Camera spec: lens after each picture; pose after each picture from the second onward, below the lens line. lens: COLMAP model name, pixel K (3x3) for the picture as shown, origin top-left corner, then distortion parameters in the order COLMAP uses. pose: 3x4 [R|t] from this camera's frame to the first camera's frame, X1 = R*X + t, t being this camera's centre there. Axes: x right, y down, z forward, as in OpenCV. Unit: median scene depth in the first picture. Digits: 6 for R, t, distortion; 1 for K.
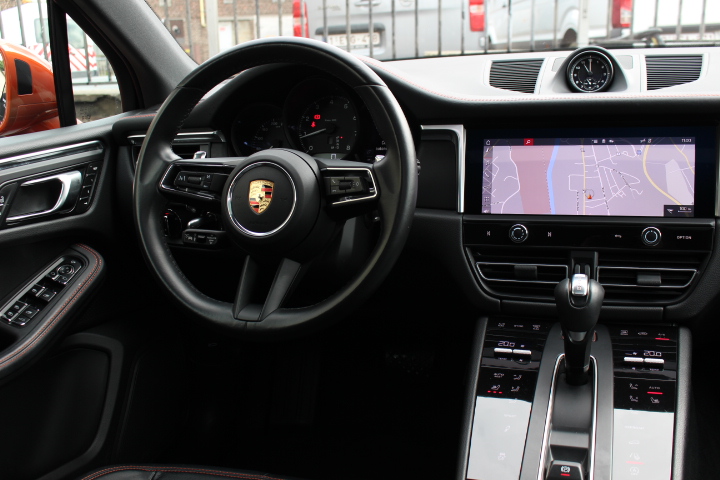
lens RADIAL K [[786.5, 0, 360.0], [0, 786.5, 240.0], [0, 0, 1]] dist [-0.137866, 0.196078]
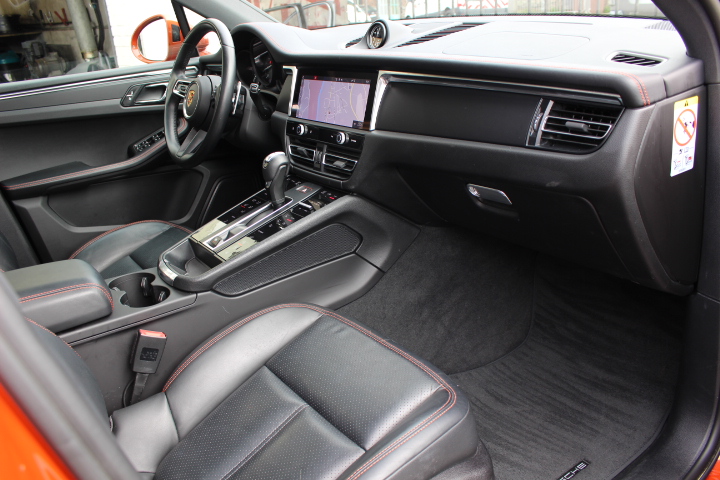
lens RADIAL K [[613.1, 0, 360.0], [0, 613.1, 240.0], [0, 0, 1]] dist [-0.059896, 0.005144]
pose [[0.840156, 0.194781, -0.506161, 1.100119], [-0.116725, 0.976351, 0.181973, -0.034732], [0.529636, -0.093804, 0.843022, -0.119493]]
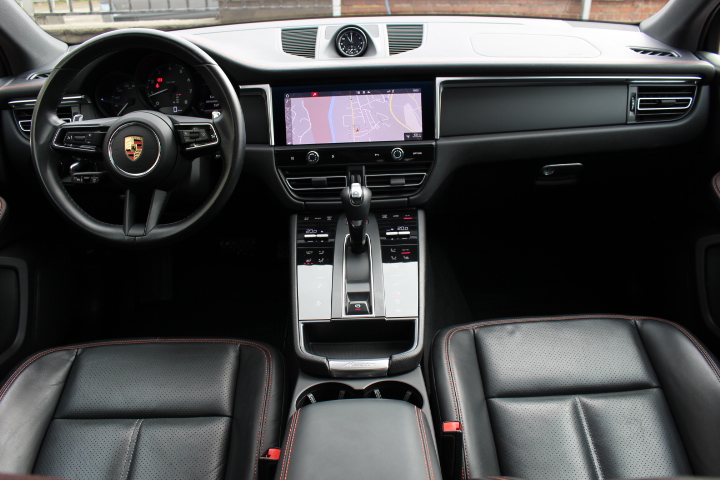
lens RADIAL K [[613.1, 0, 360.0], [0, 613.1, 240.0], [0, 0, 1]] dist [-0.059896, 0.005144]
pose [[0.951679, -0.115585, 0.284511, -0.066529], [0.066791, 0.982192, 0.175608, -0.055005], [-0.299742, -0.148120, 0.942452, -0.165567]]
